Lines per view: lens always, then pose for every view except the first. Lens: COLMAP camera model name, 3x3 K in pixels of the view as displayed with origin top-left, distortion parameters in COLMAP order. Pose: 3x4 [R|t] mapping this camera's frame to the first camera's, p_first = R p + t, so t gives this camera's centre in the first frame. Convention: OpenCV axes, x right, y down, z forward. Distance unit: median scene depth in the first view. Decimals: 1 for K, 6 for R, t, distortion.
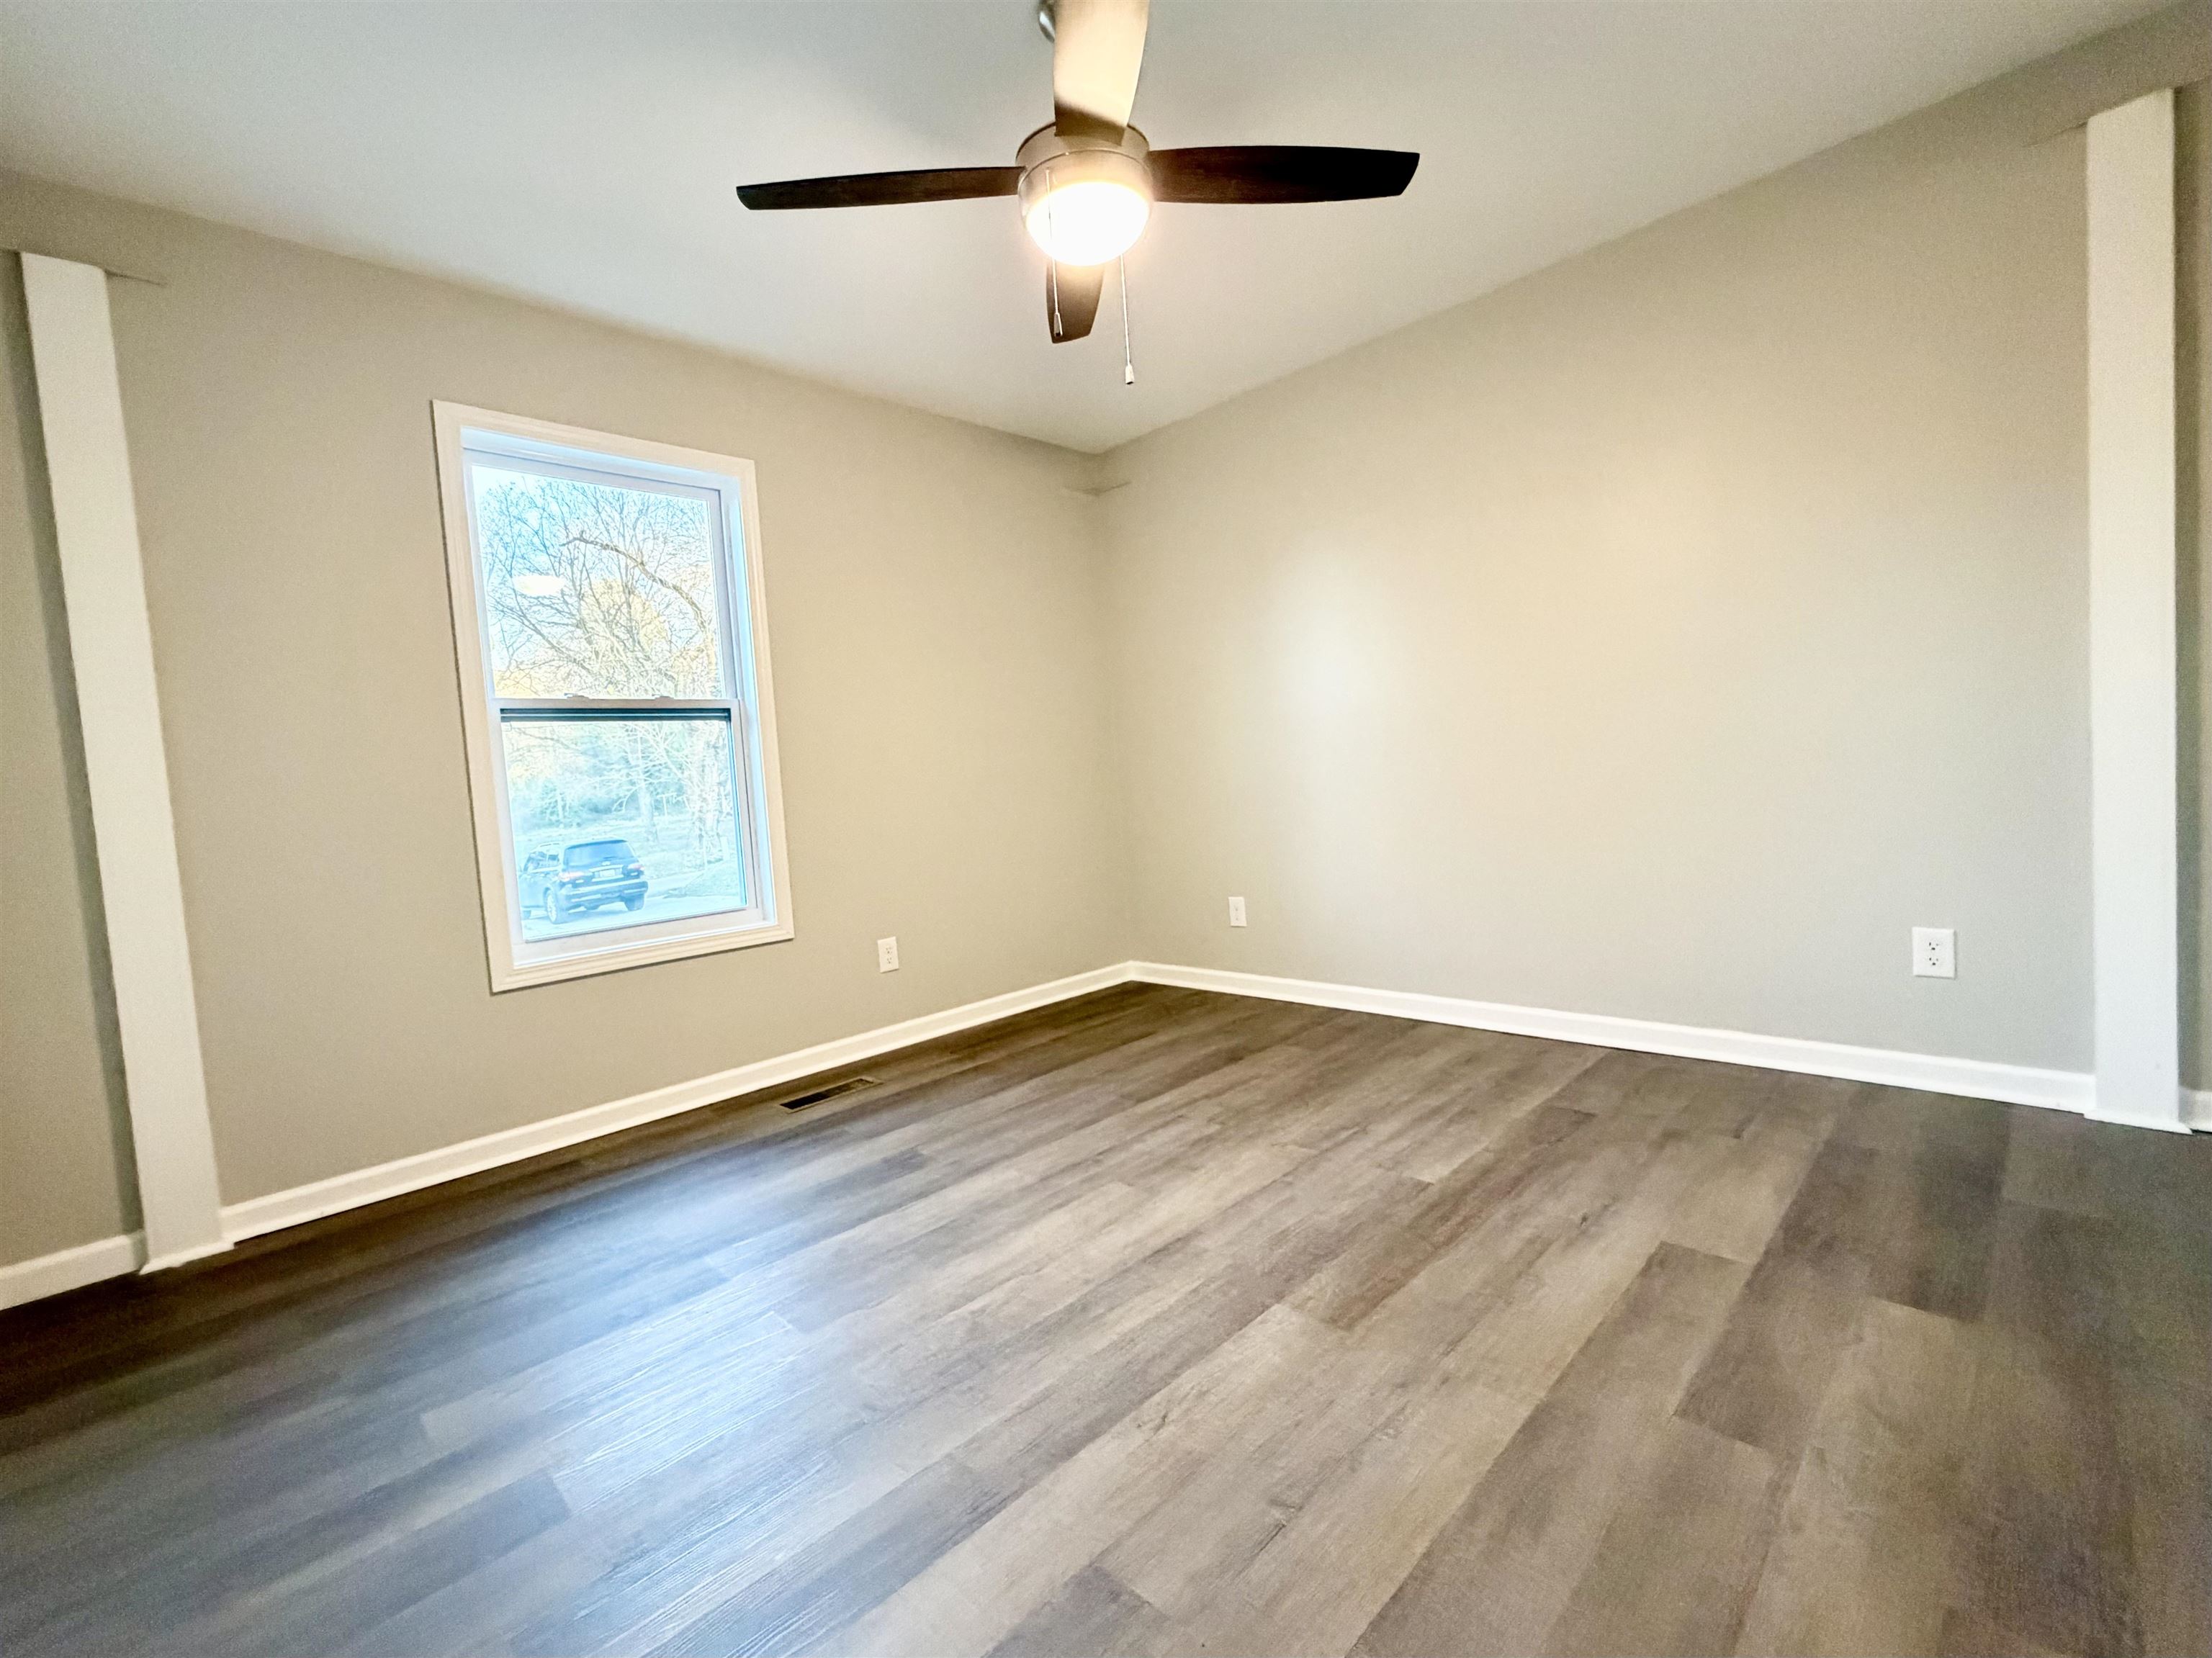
lens RADIAL K [[933.7, 0, 1106.0], [0, 933.7, 829.0], [0, 0, 1]] dist [-0.000672, -0.000355]
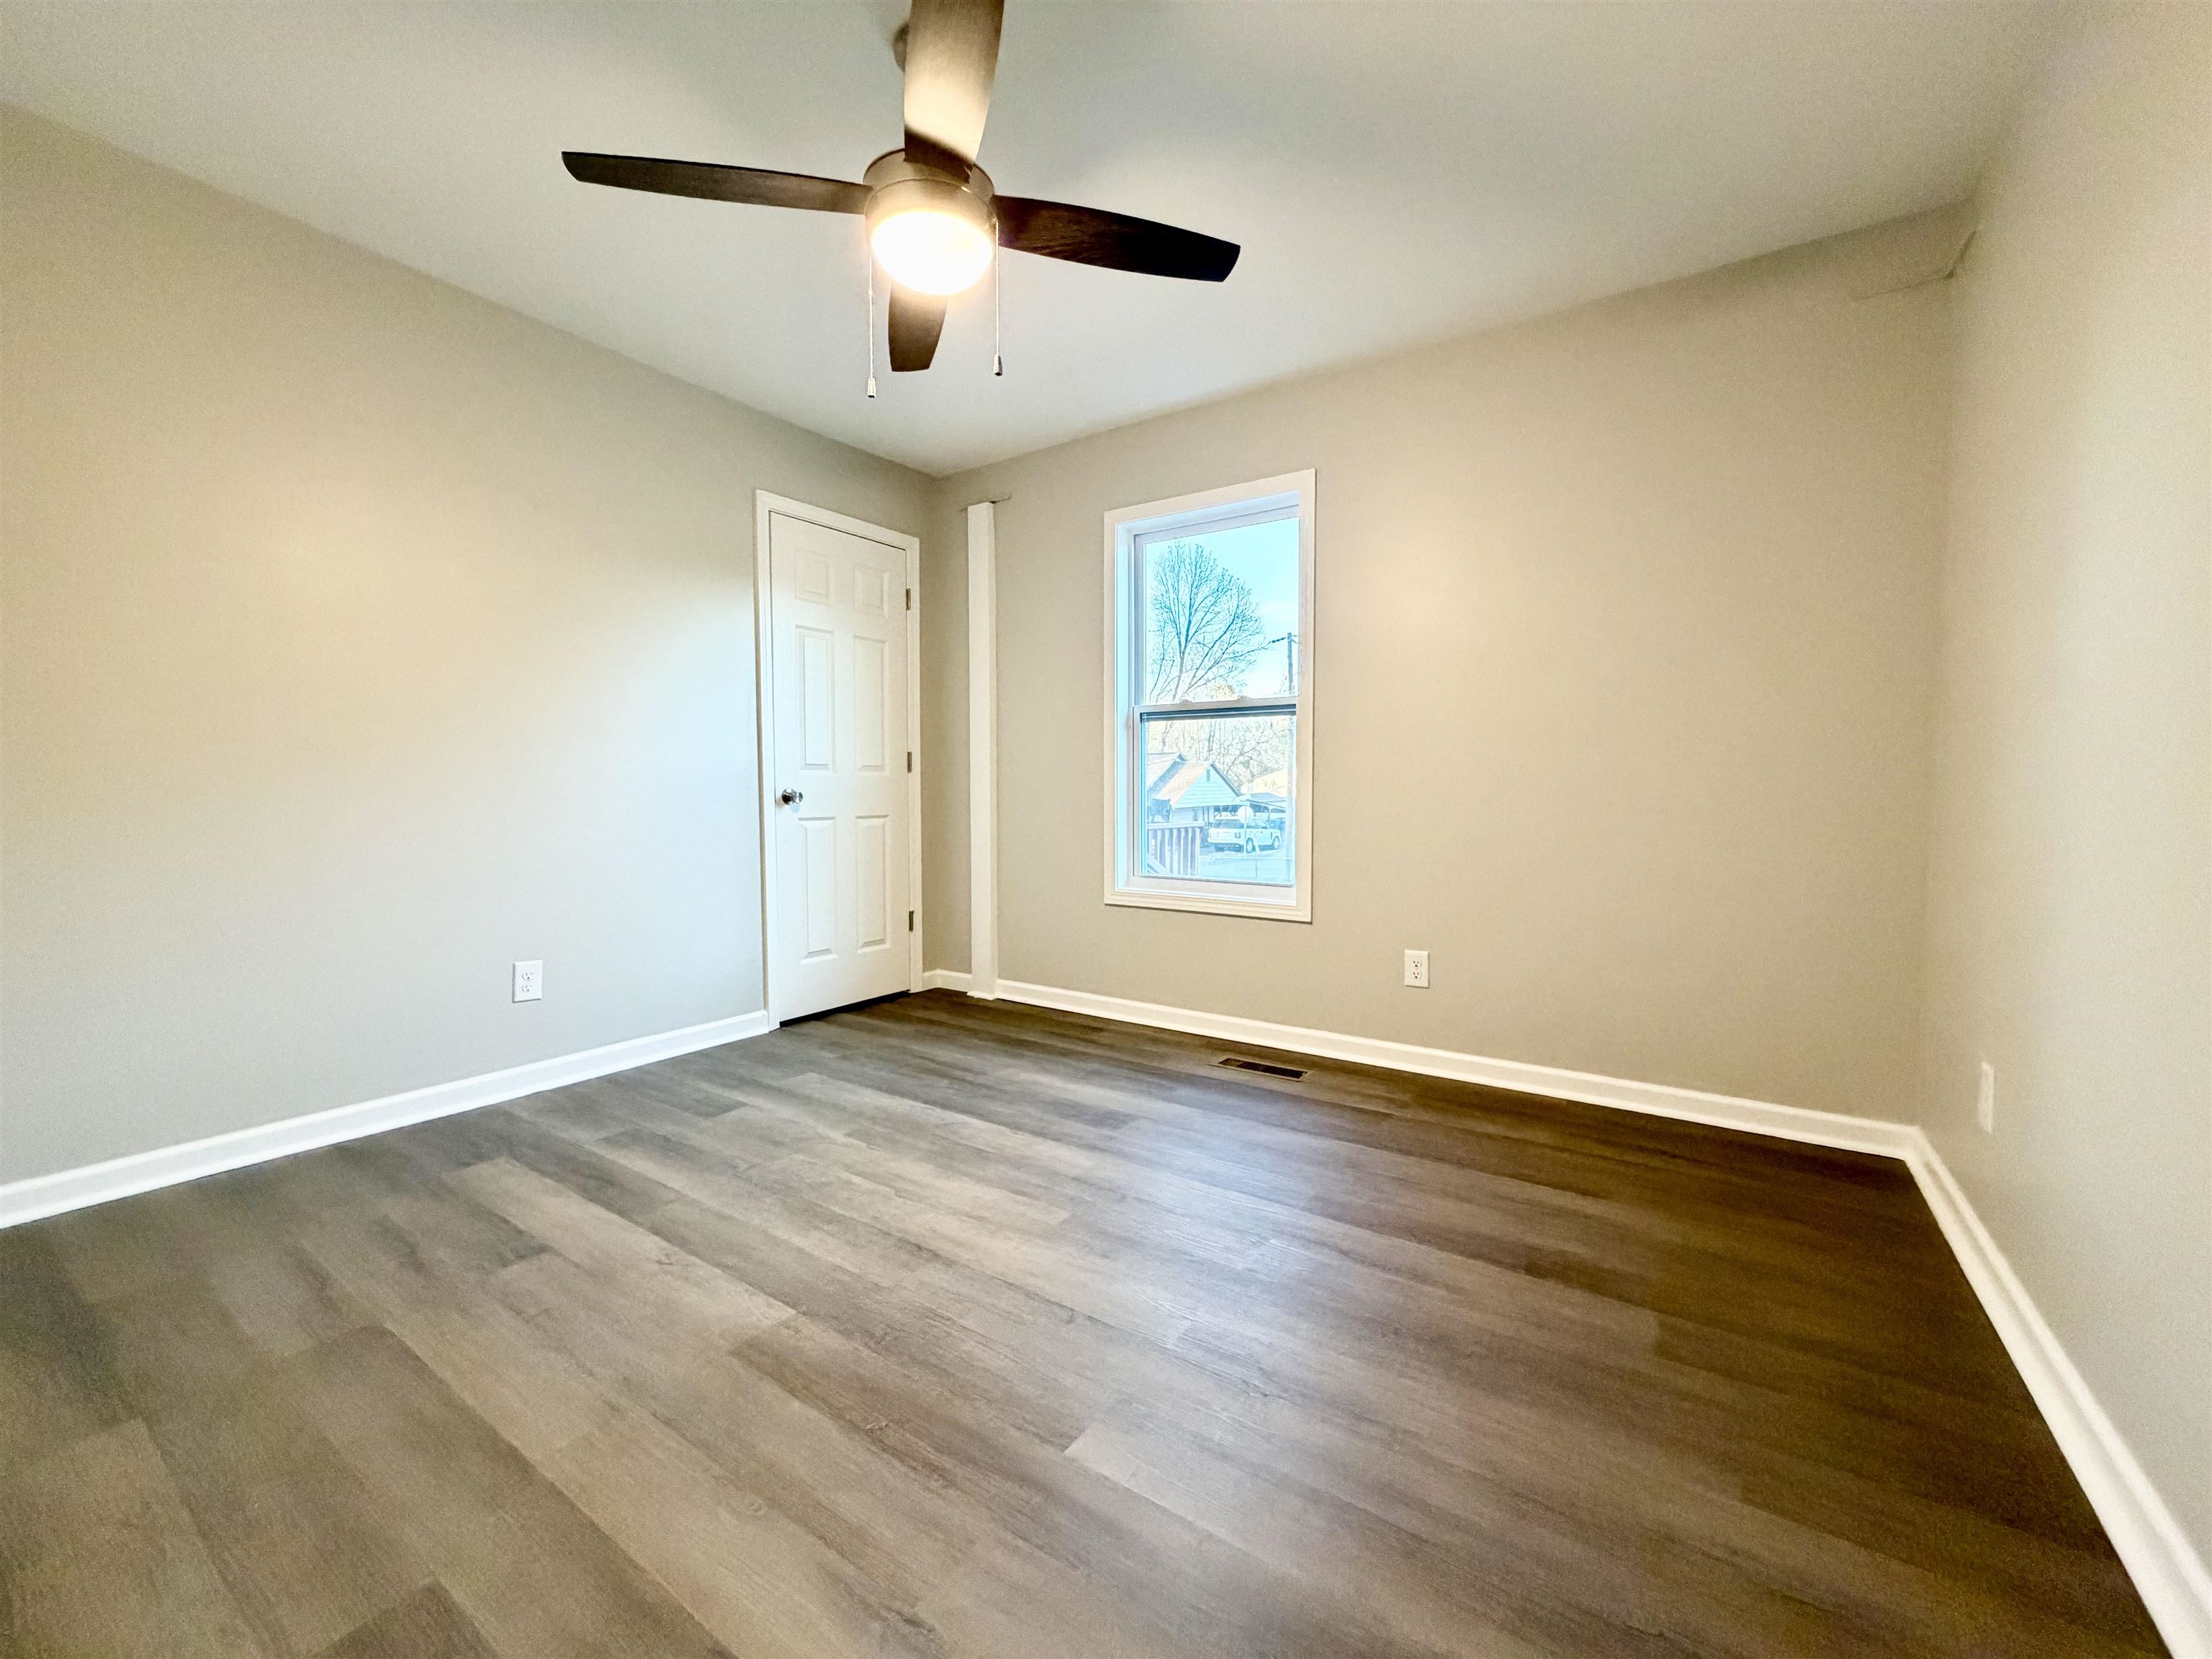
lens RADIAL K [[889.2, 0, 1106.0], [0, 889.2, 829.5], [0, 0, 1]] dist [-0.001608, -0.000063]
pose [[0.193295, 0.114308, -0.974459, 0.868316], [-0.073004, 0.992113, 0.101897, -0.106597], [0.978421, 0.051443, 0.200116, 0.847227]]
